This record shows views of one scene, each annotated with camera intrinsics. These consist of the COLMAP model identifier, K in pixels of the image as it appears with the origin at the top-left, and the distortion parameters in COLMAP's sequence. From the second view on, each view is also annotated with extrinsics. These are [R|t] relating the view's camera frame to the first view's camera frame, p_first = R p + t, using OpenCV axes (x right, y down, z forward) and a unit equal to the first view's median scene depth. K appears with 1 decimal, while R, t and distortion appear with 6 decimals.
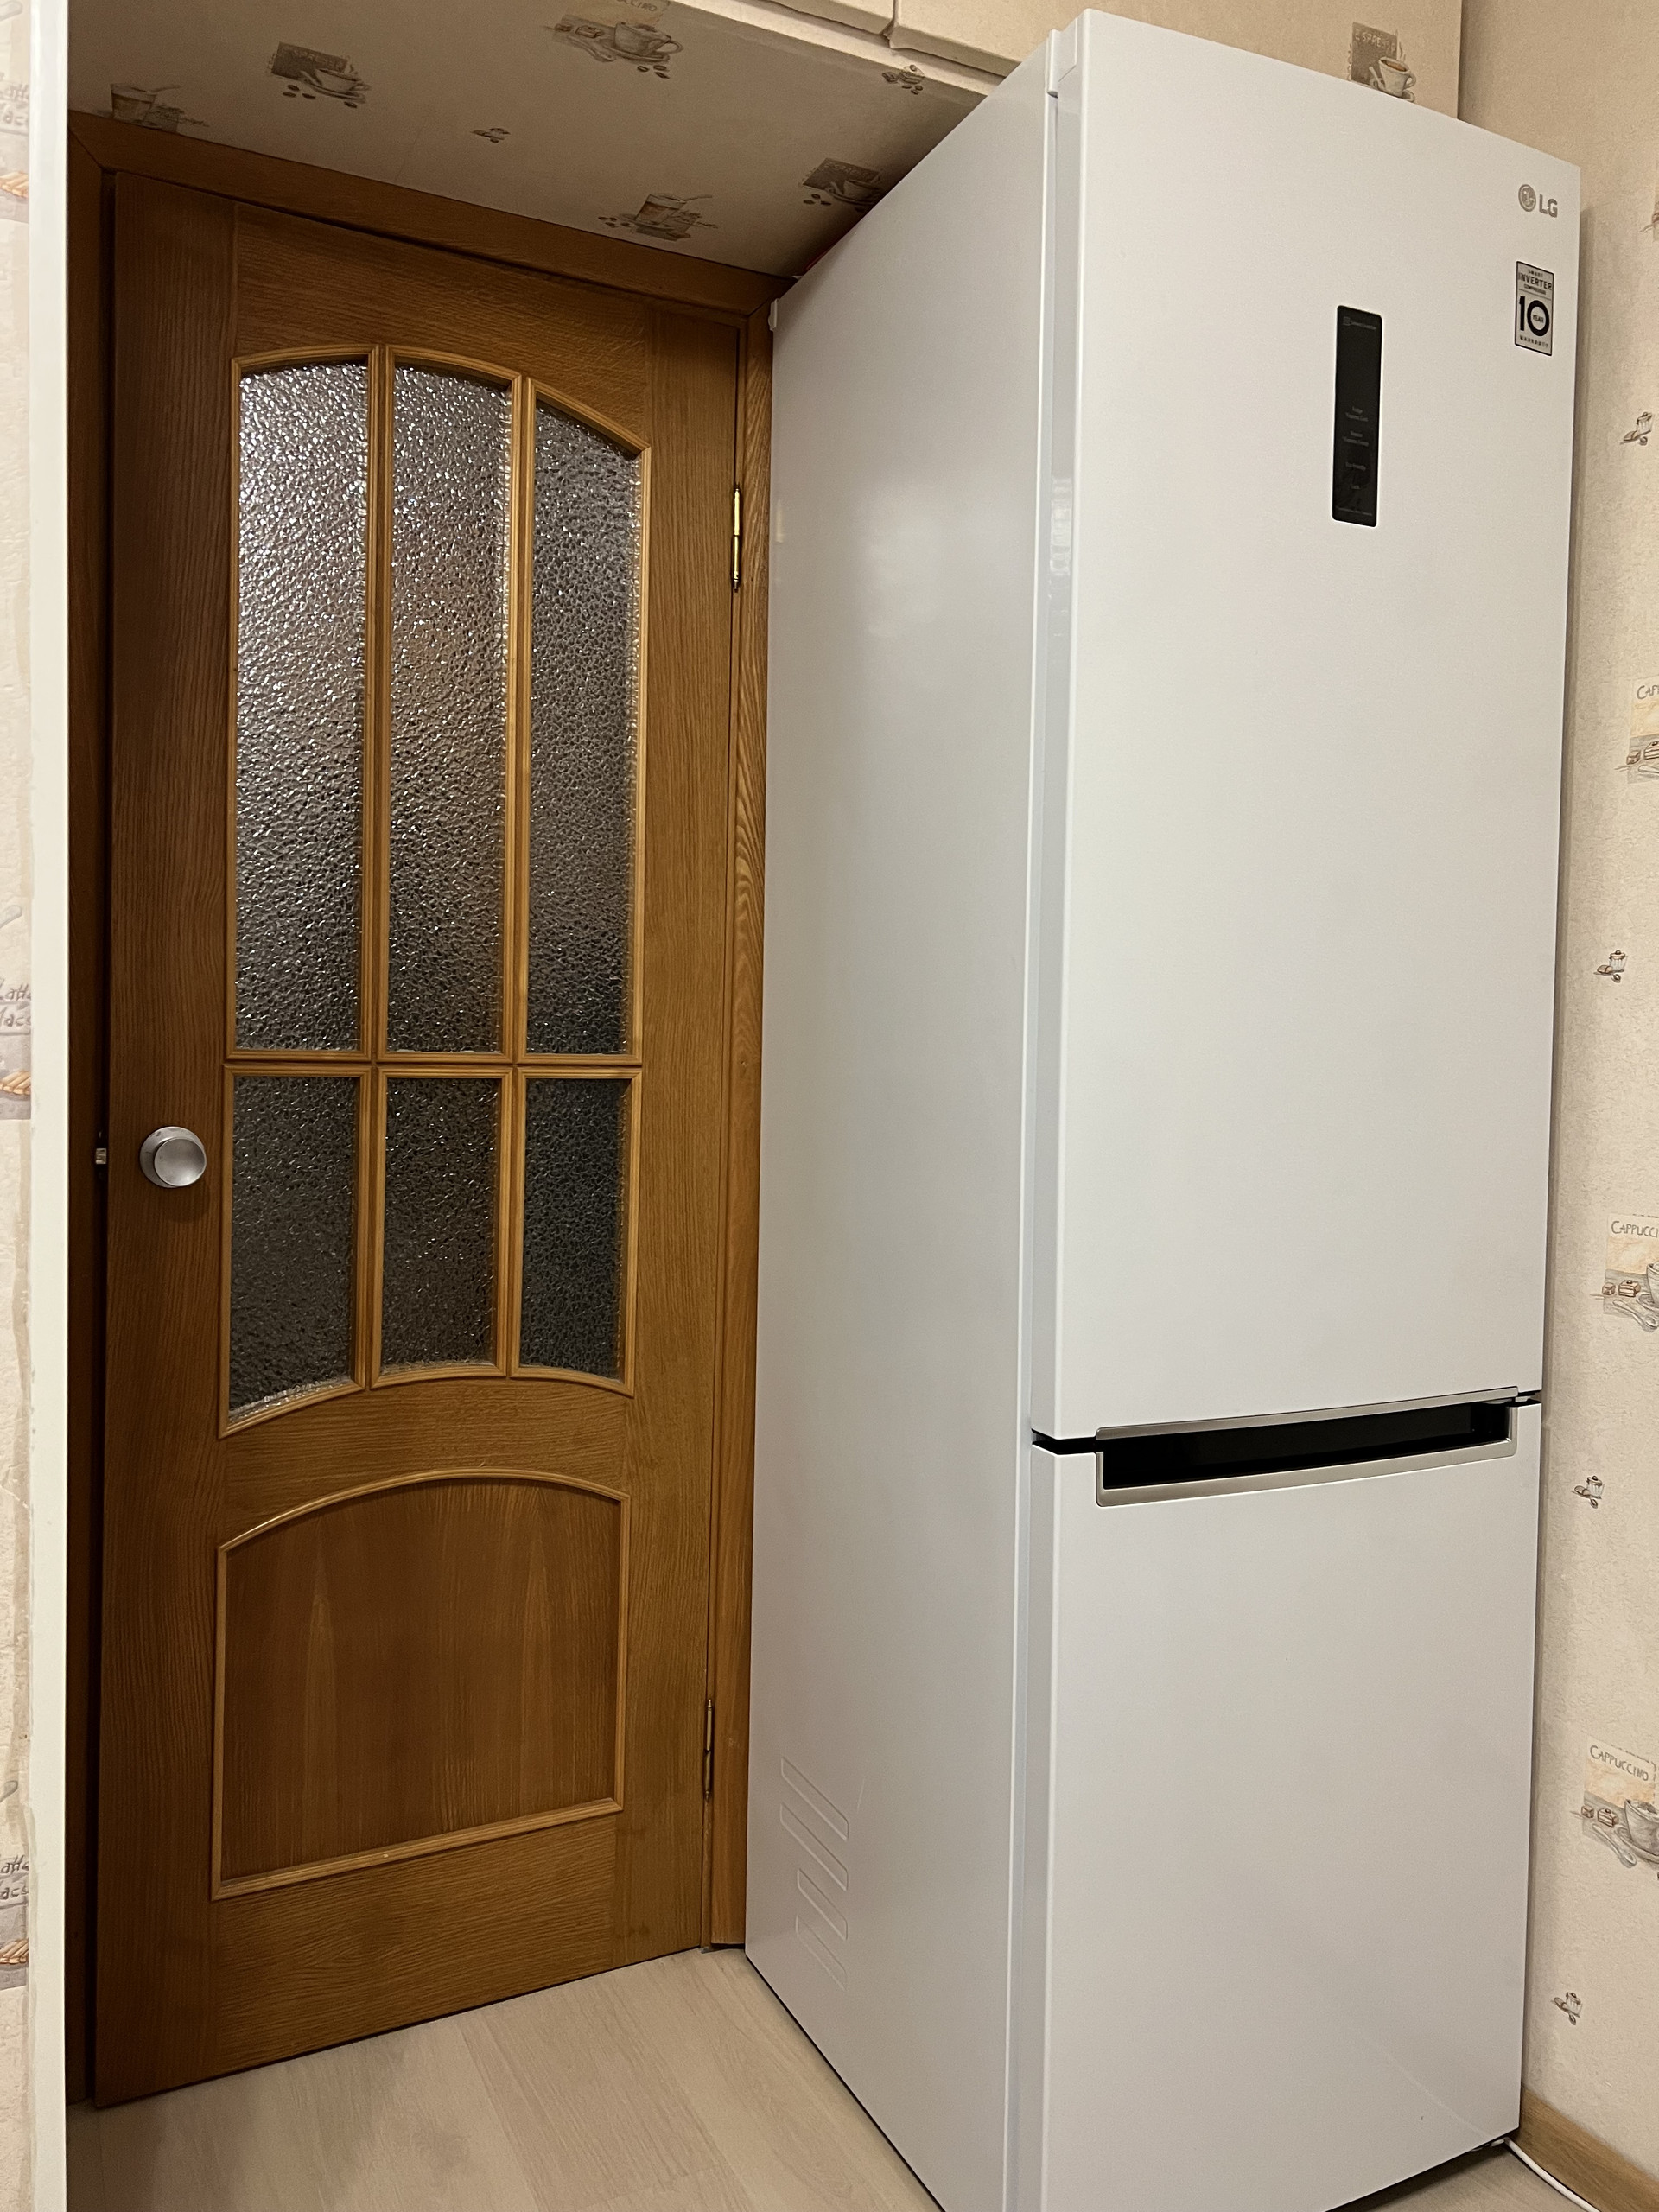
lens RADIAL K [[1664.2, 0, 810.6], [0, 1664.2, 1092.9], [0, 0, 1]] dist [0.038998, -0.041399]
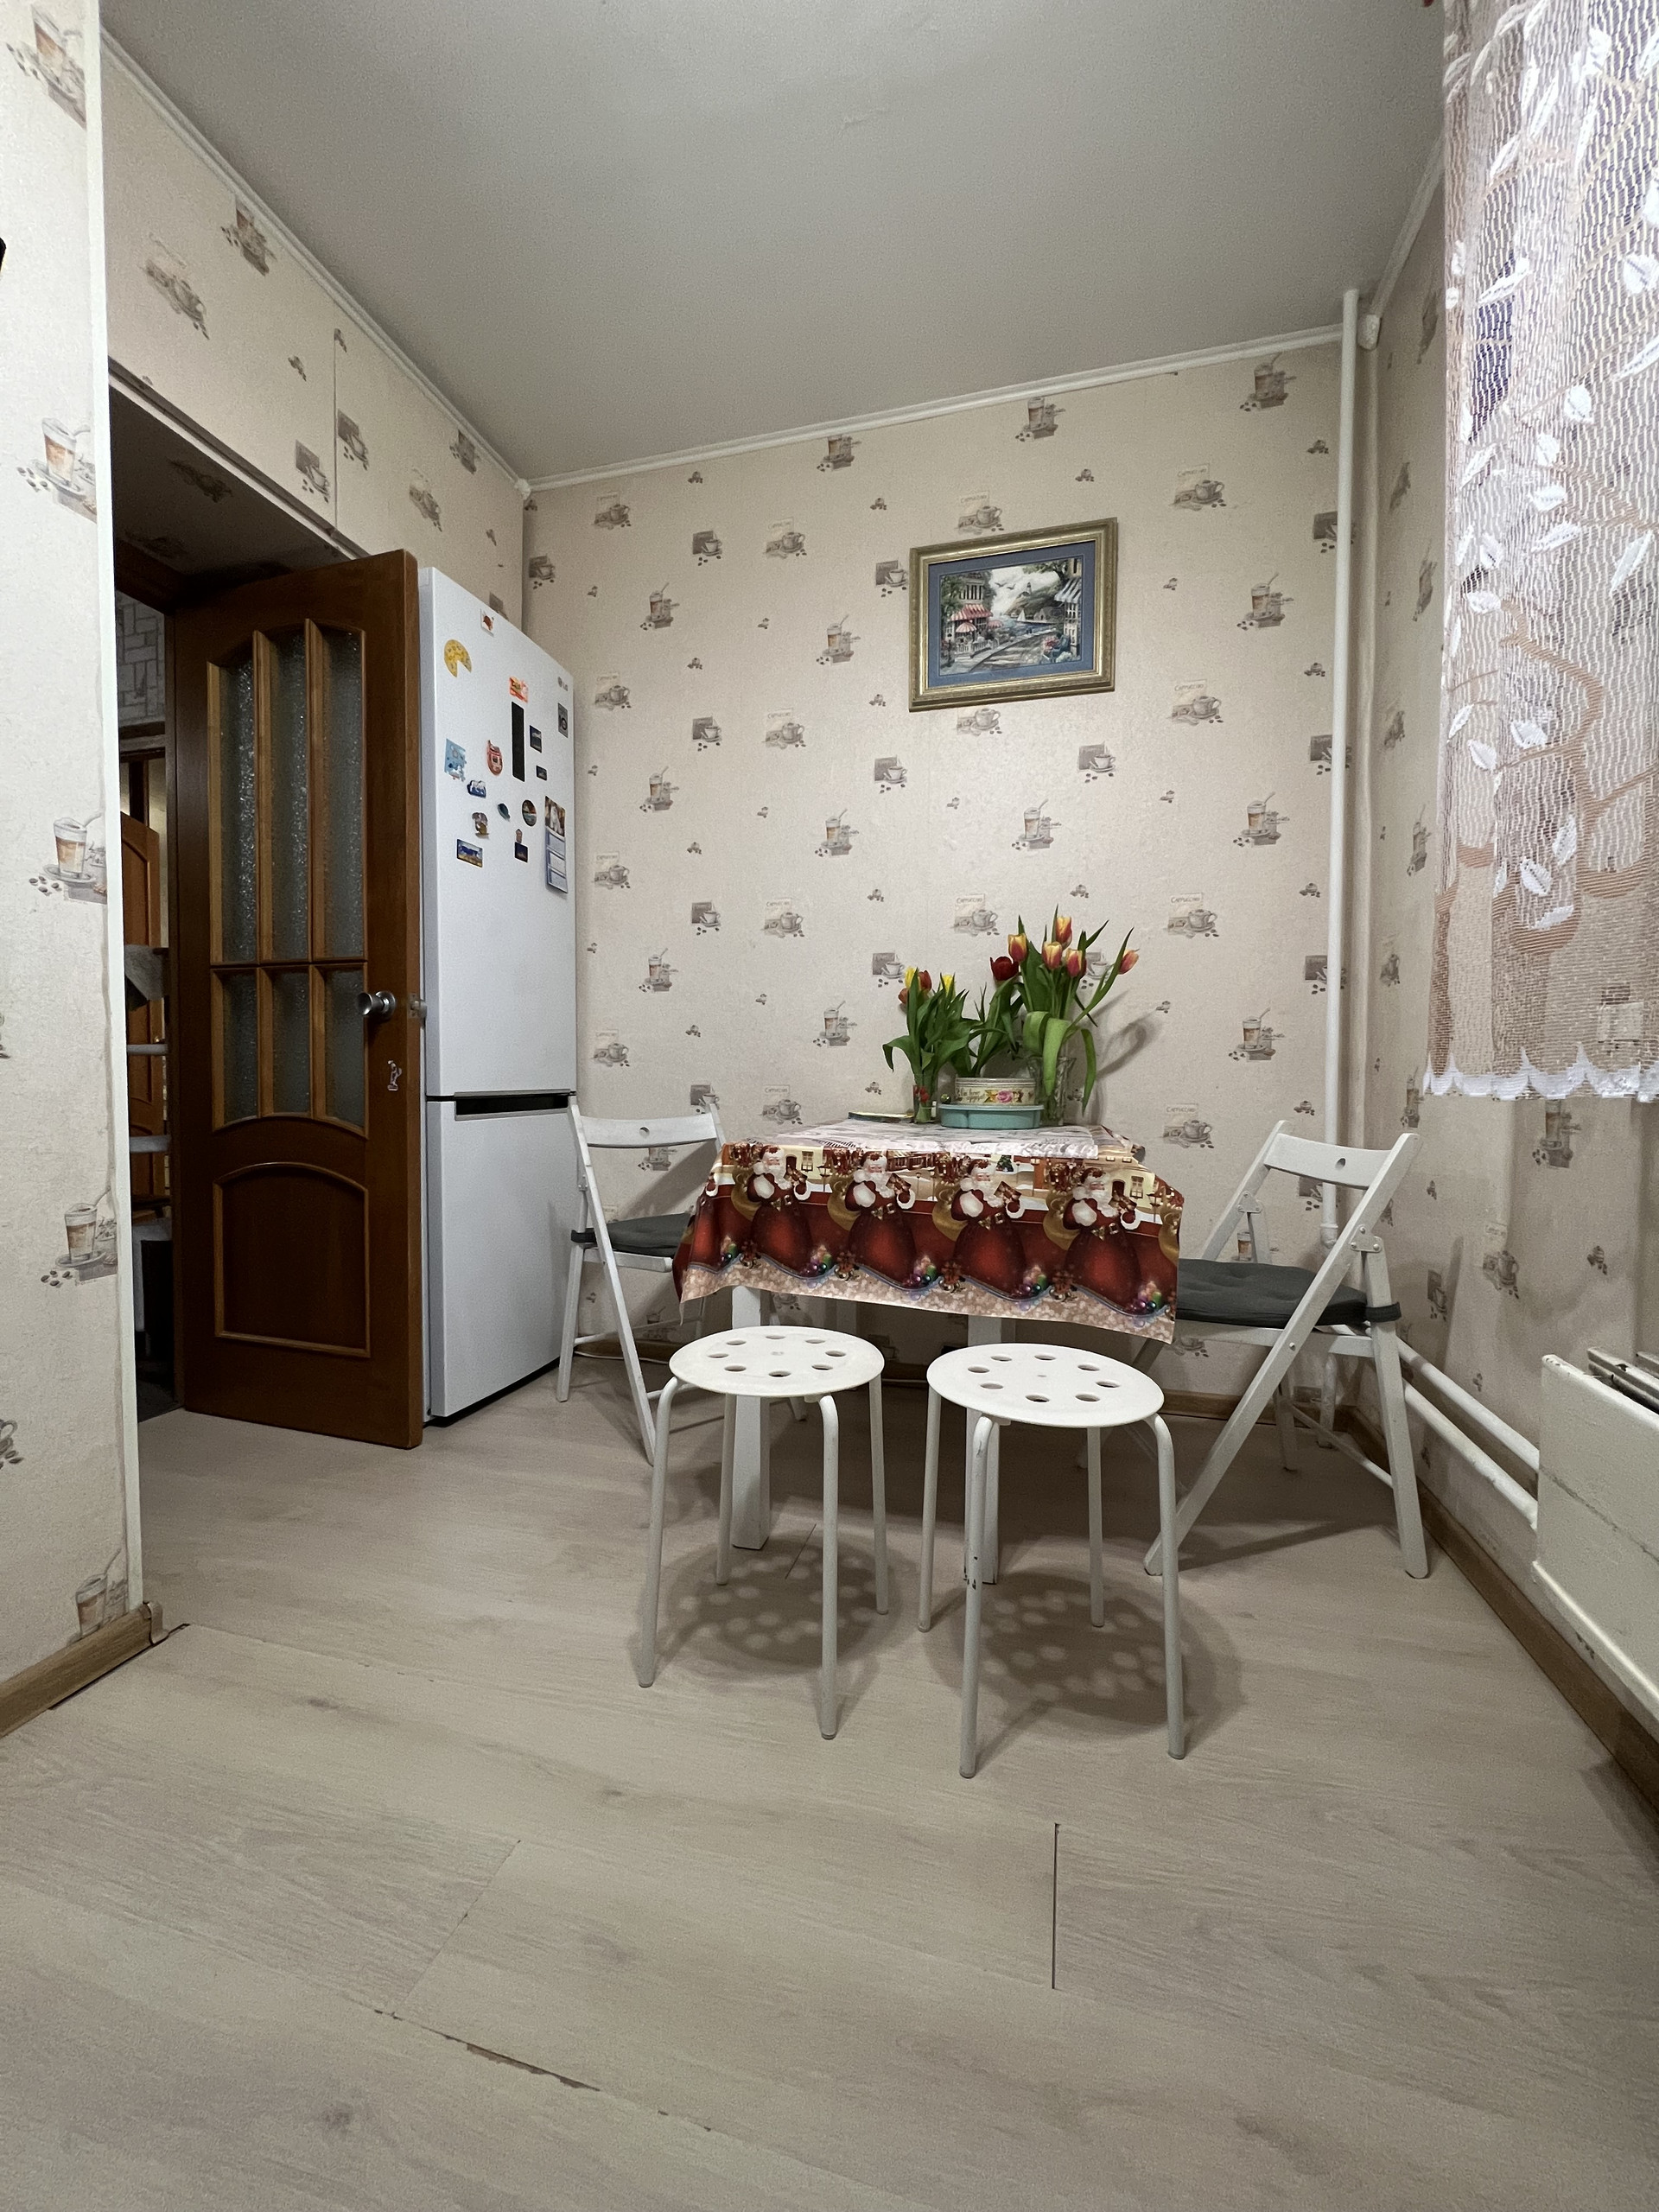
lens RADIAL K [[889.3, 0, 833.2], [0, 889.3, 1106.4], [0, 0, 1]] dist [-0.000234, 0.000669]
pose [[0.647151, -0.041007, 0.761258, -0.454855], [0.035720, 0.999087, 0.023453, 0.181739], [-0.761524, 0.012014, 0.648025, -0.348168]]
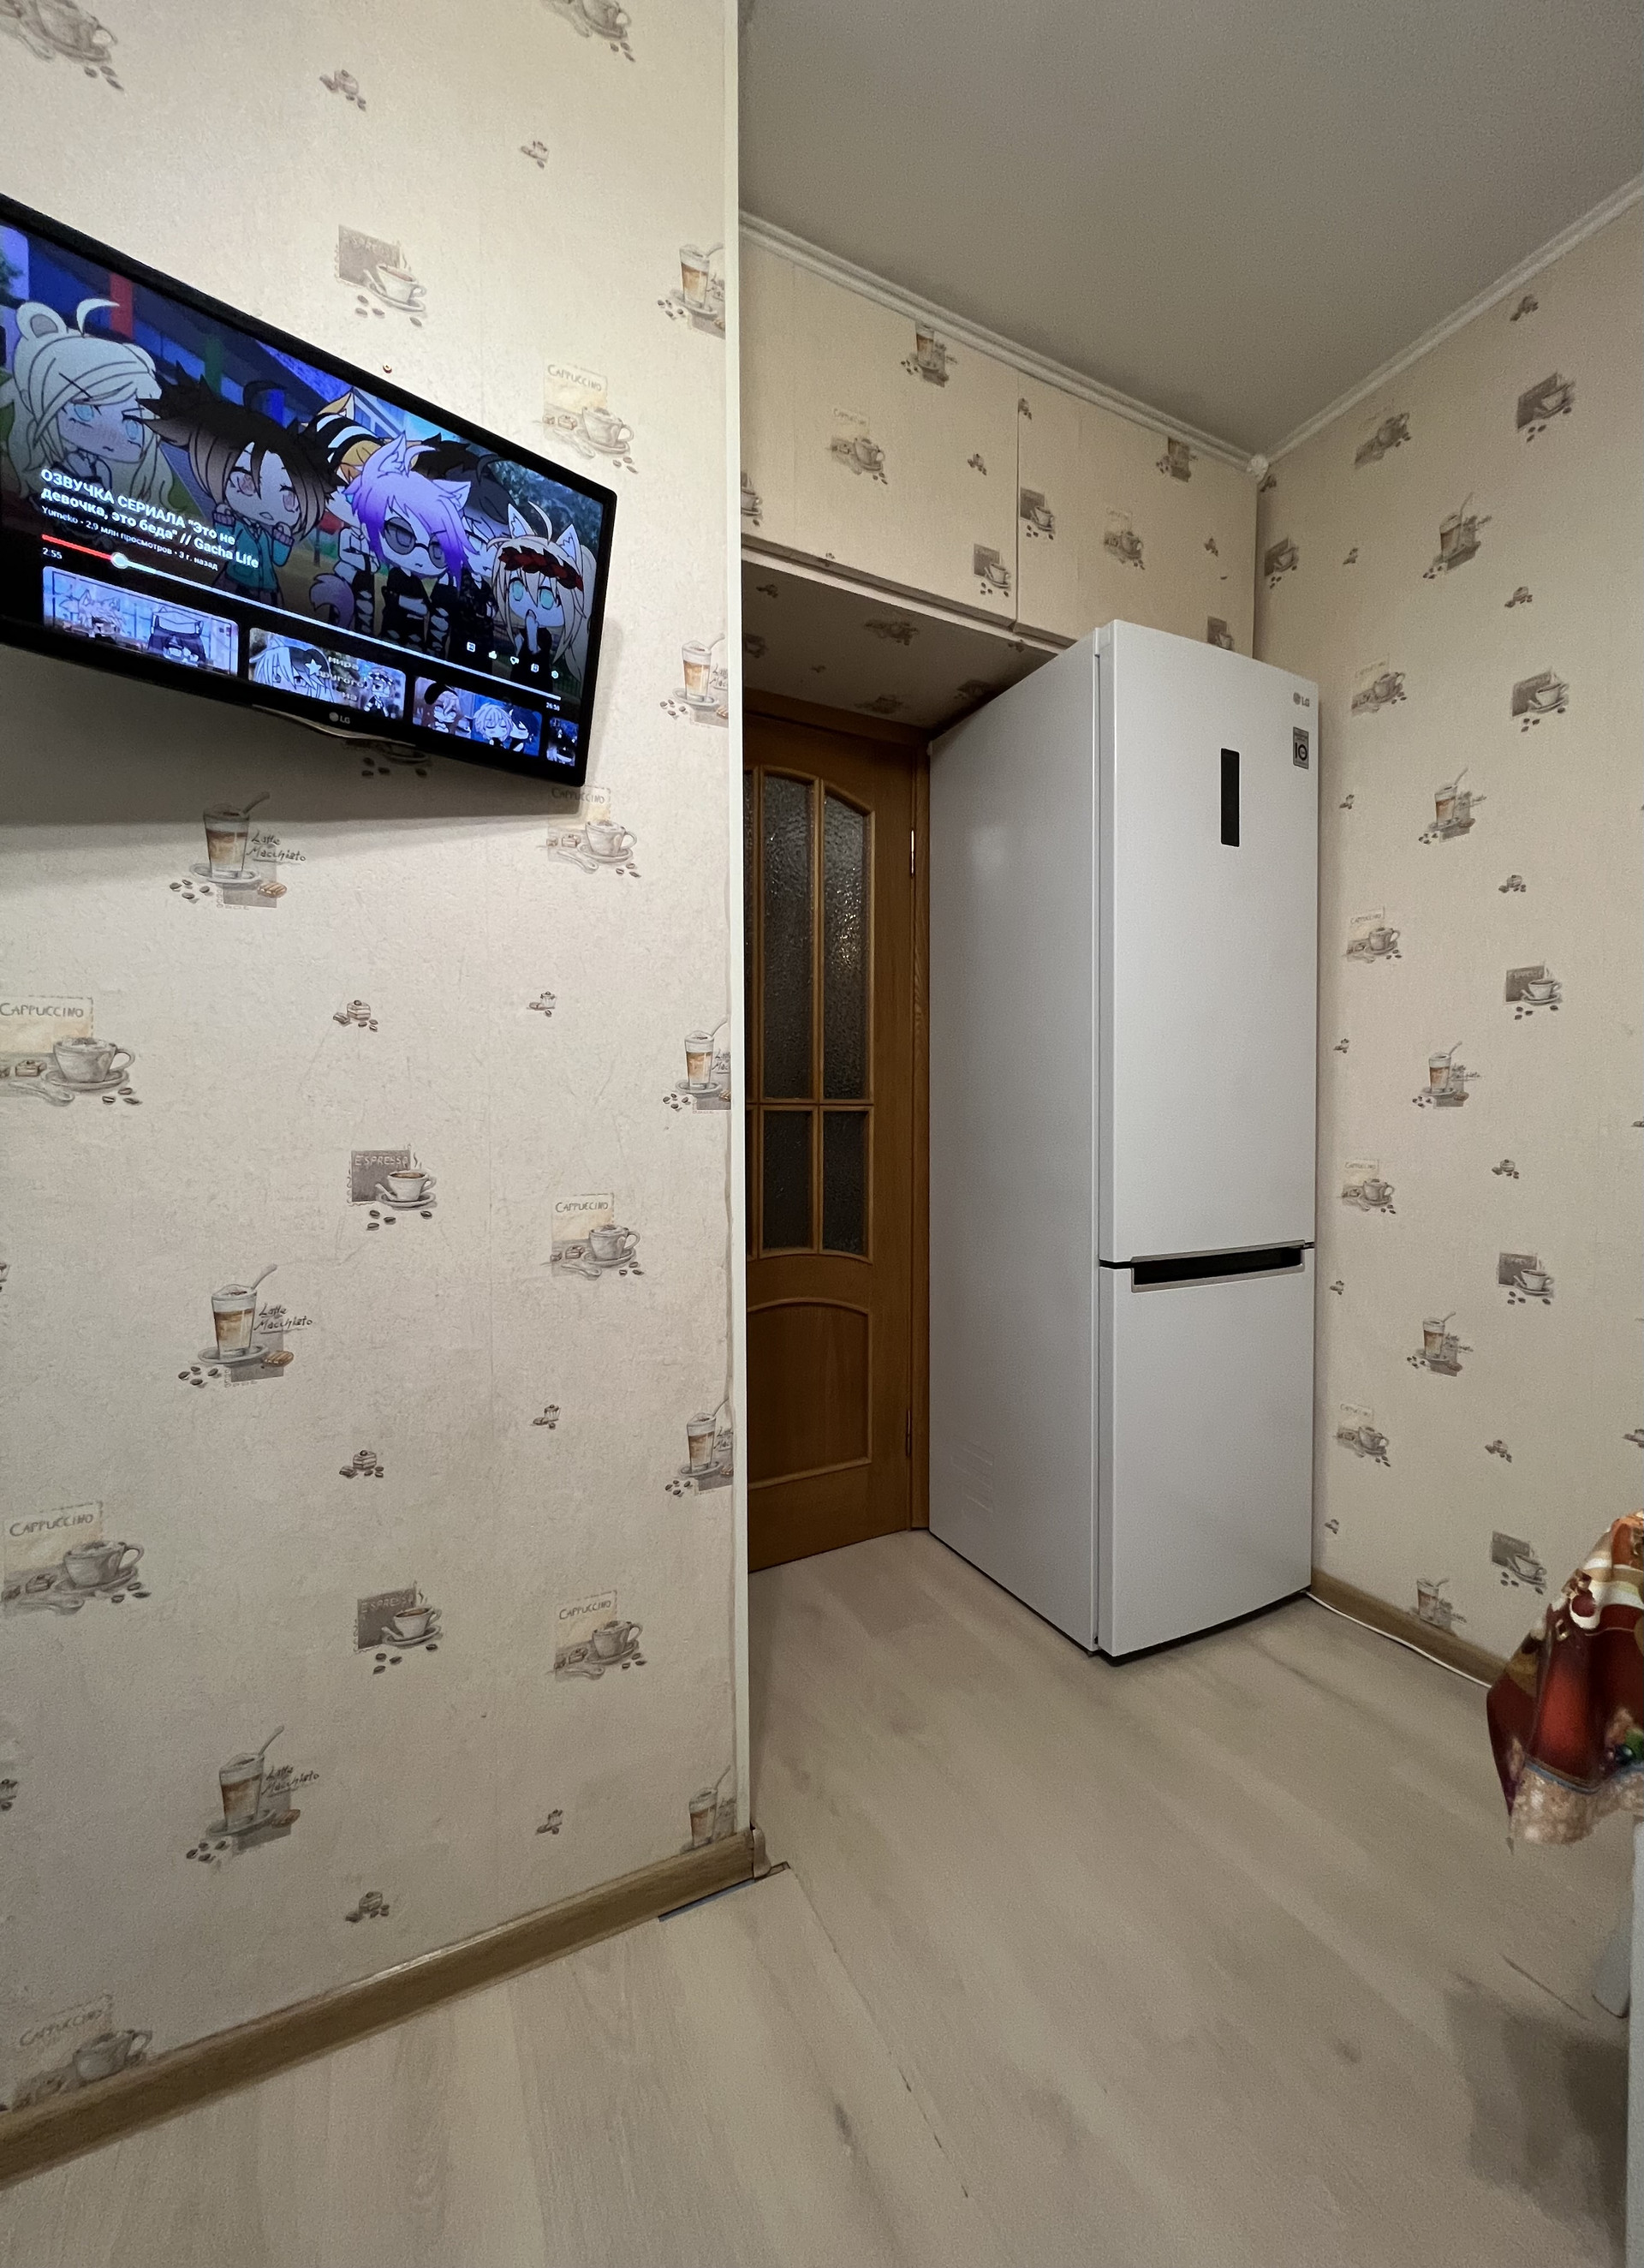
lens RADIAL K [[910.4, 0, 842.3], [0, 910.4, 1136.0], [0, 0, 1]] dist [-0.001739, 0.000102]
pose [[0.999256, -0.020156, 0.032886, -0.208683], [0.020578, 0.999710, -0.012534, 0.042055], [-0.032623, 0.013201, 0.999381, -0.157983]]
